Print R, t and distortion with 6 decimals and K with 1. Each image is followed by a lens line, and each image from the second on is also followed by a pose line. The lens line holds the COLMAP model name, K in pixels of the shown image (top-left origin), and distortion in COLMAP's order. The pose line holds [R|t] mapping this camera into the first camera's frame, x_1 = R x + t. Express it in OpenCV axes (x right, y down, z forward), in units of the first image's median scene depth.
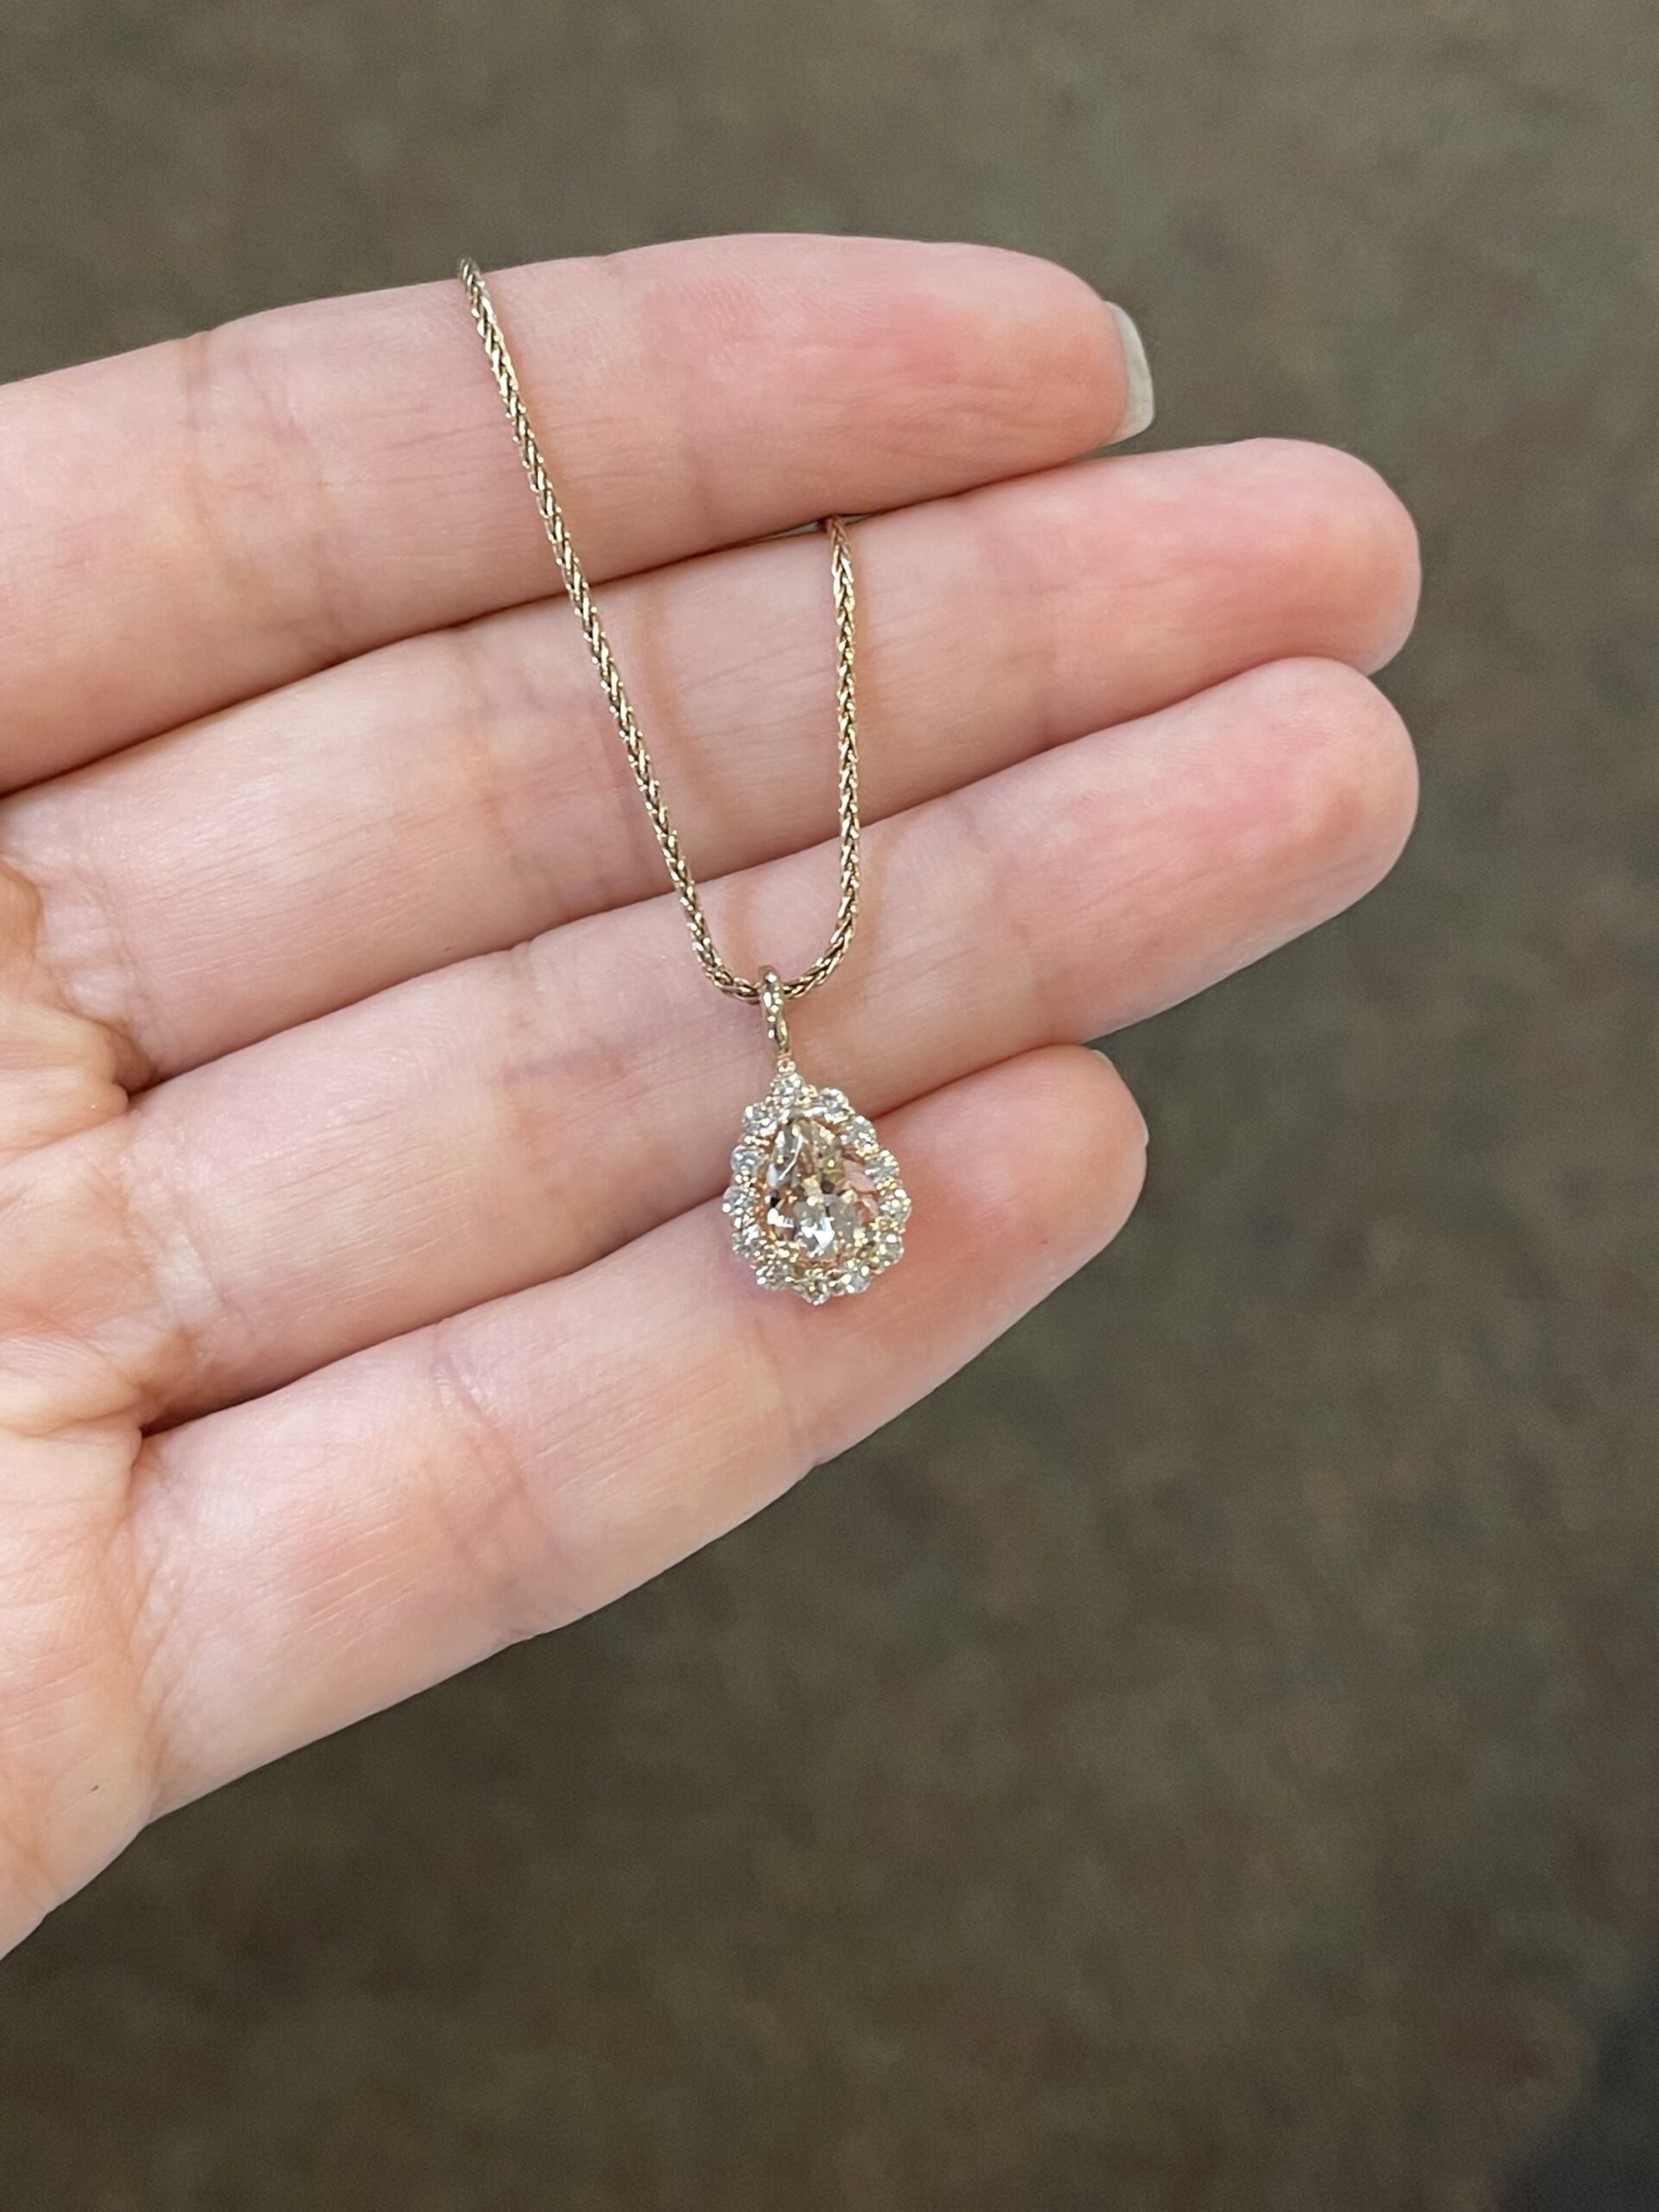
lens RADIAL K [[5937.1, 0, 829.5], [0, 5937.1, 1106.0], [0, 0, 1]] dist [0.082800, 0.720228]
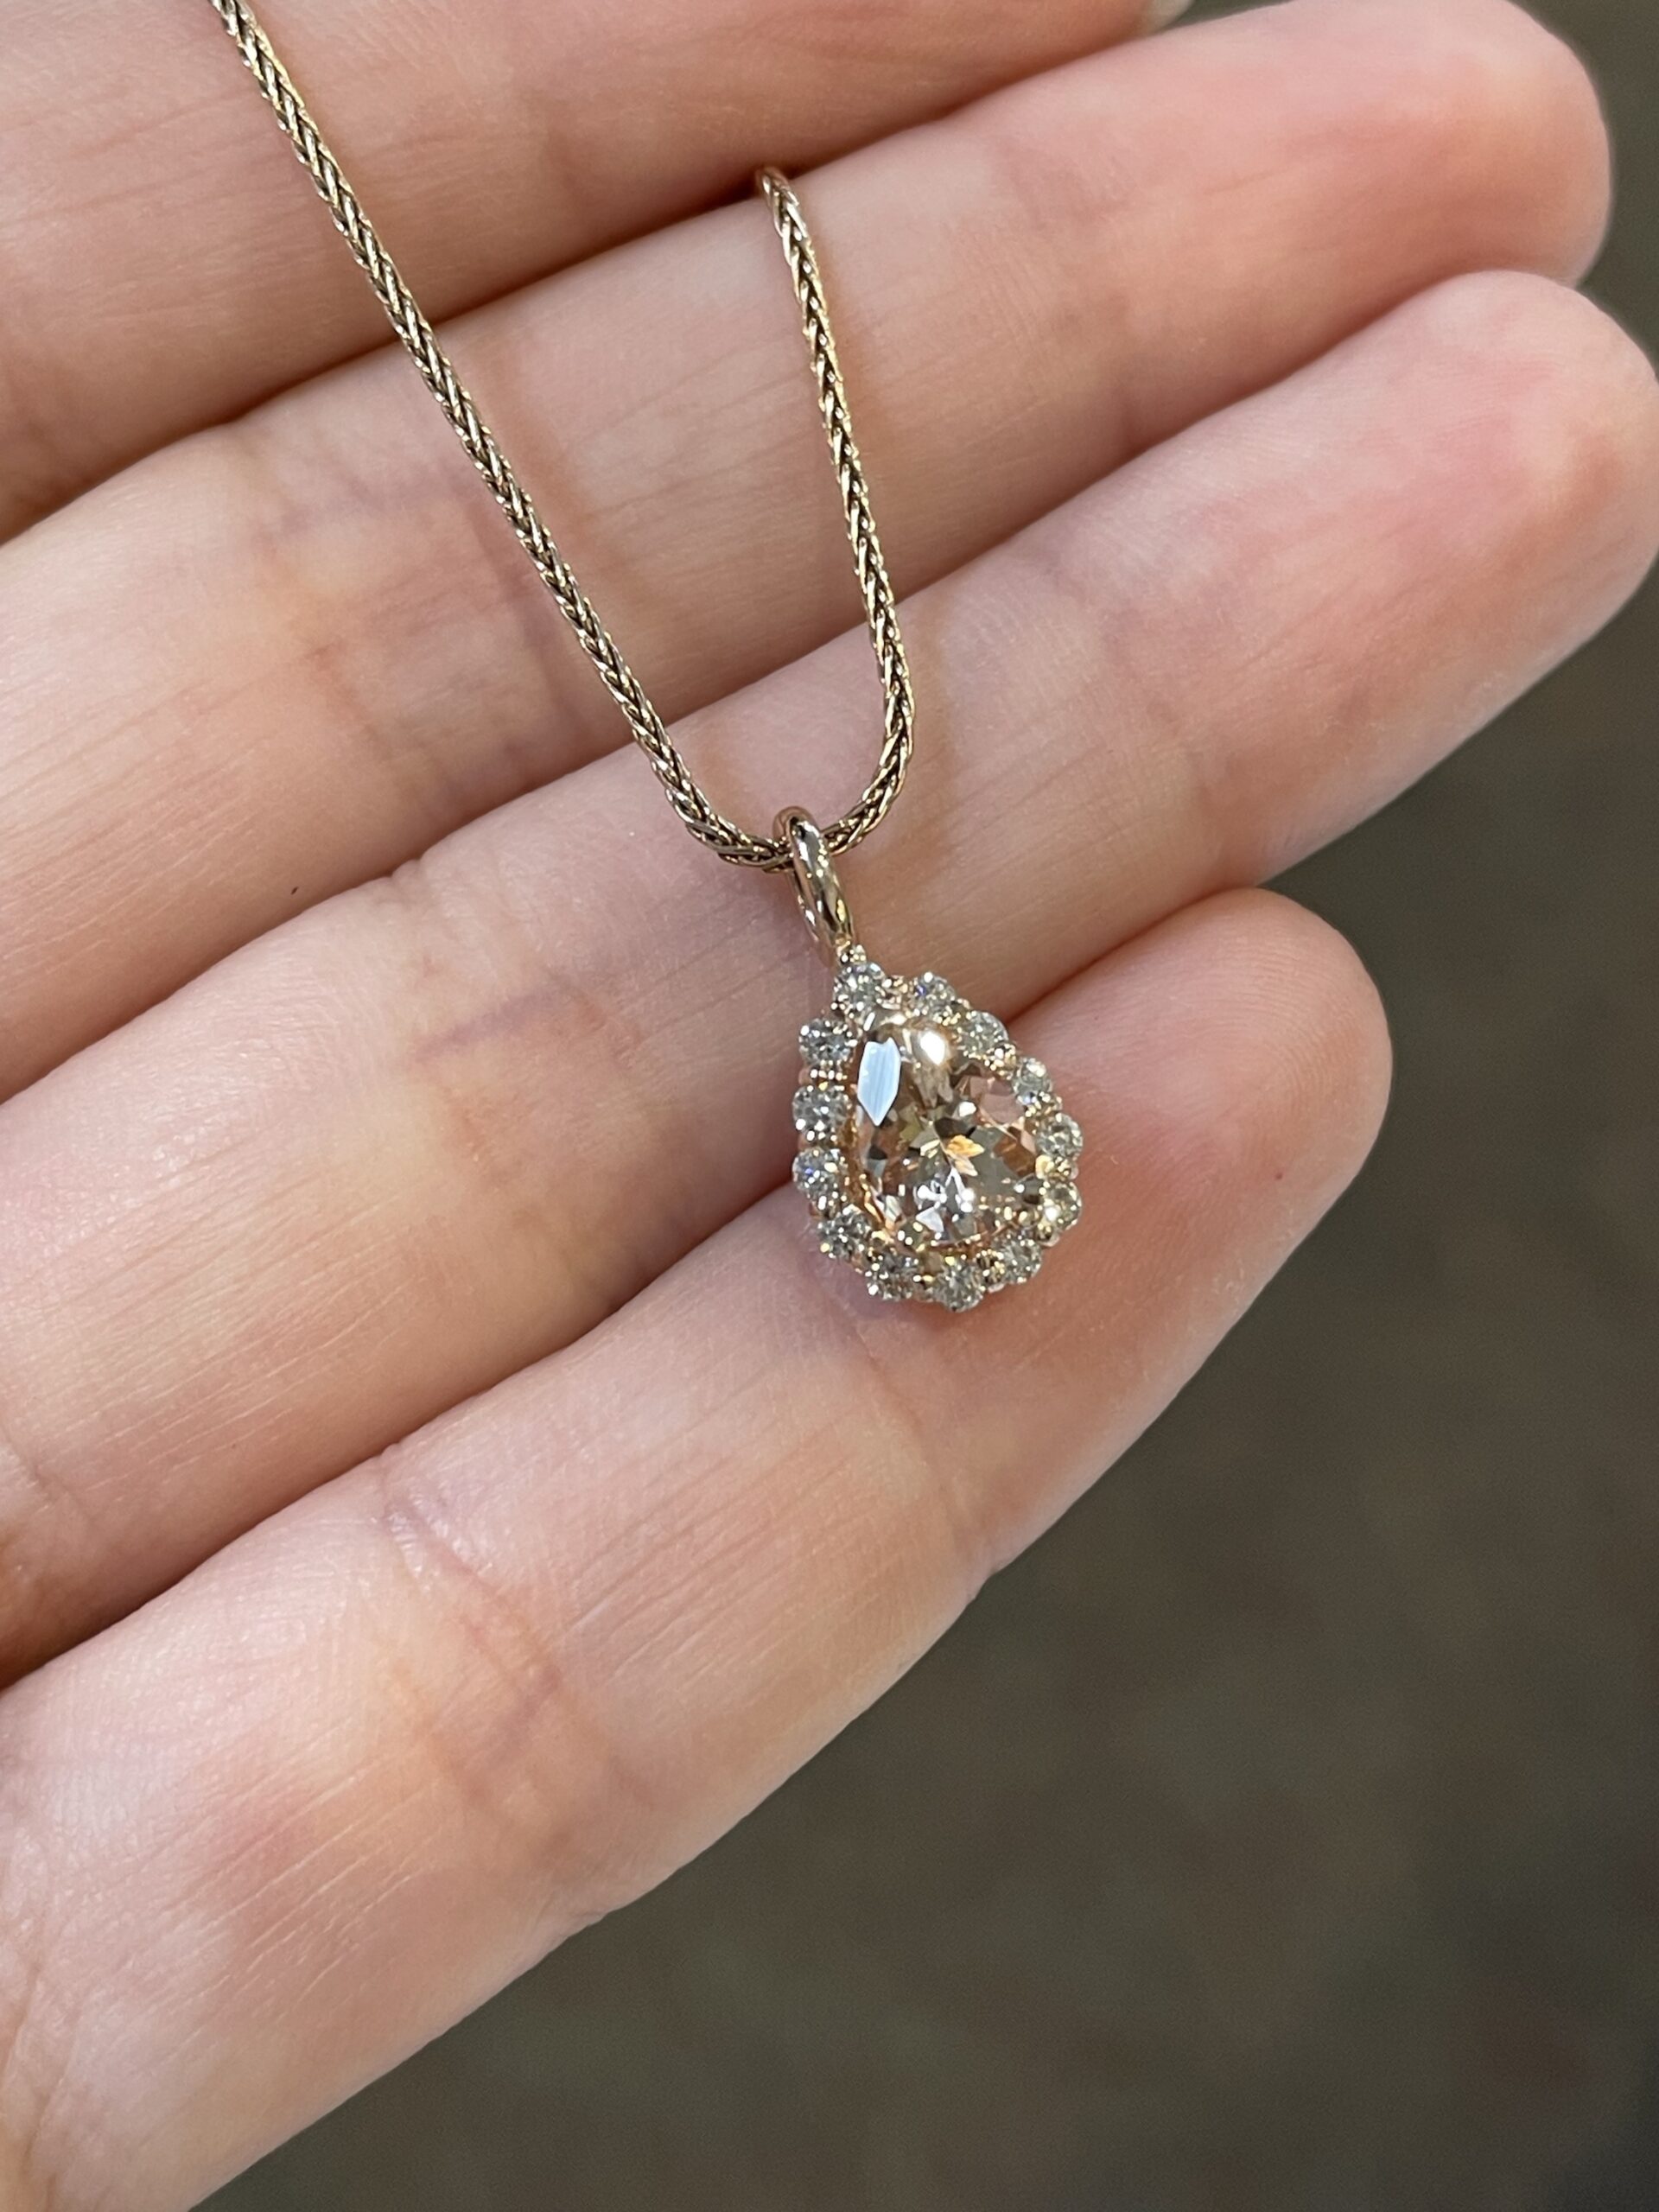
lens RADIAL K [[5937.1, 0, 829.5], [0, 5937.1, 1106.0], [0, 0, 1]] dist [0.082800, 0.720228]
pose [[0.985075, -0.167642, 0.039031, -0.036445], [0.169103, 0.984876, -0.037737, 0.031694], [-0.032115, 0.043775, 0.998525, 0.354727]]
